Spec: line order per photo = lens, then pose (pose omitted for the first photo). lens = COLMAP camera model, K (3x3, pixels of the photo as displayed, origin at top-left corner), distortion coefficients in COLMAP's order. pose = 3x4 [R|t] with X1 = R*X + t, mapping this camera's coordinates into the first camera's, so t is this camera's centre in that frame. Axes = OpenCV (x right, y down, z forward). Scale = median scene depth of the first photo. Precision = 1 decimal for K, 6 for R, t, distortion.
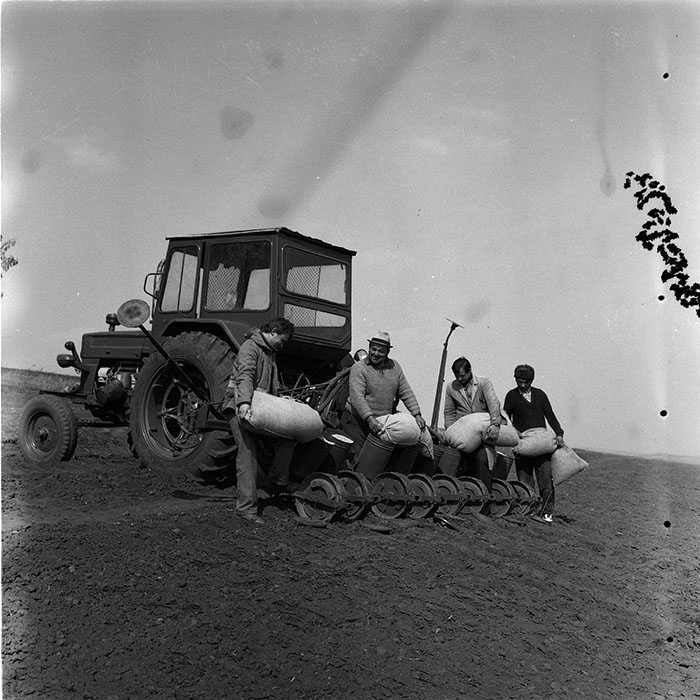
lens RADIAL K [[975.7, 0, 350.0], [0, 975.7, 350.0], [0, 0, 1]] dist [0.022816, -0.060296]
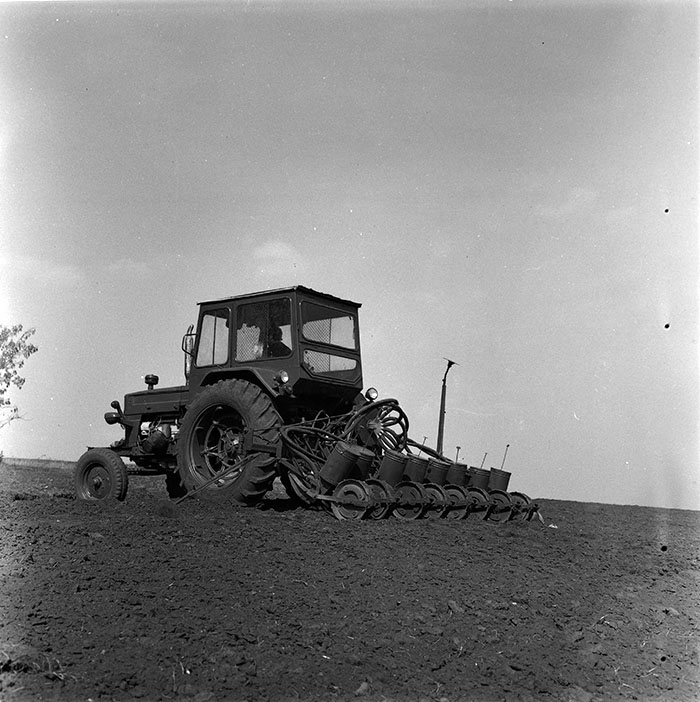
lens RADIAL K [[978.5, 0, 329.4], [0, 978.5, 350.5], [0, 0, 1]] dist [0.022816, -0.060296]
pose [[0.997699, -0.067397, -0.007315, -0.027455], [0.066582, 0.994457, -0.081374, 0.047858], [0.012758, 0.080699, 0.996657, -0.160738]]
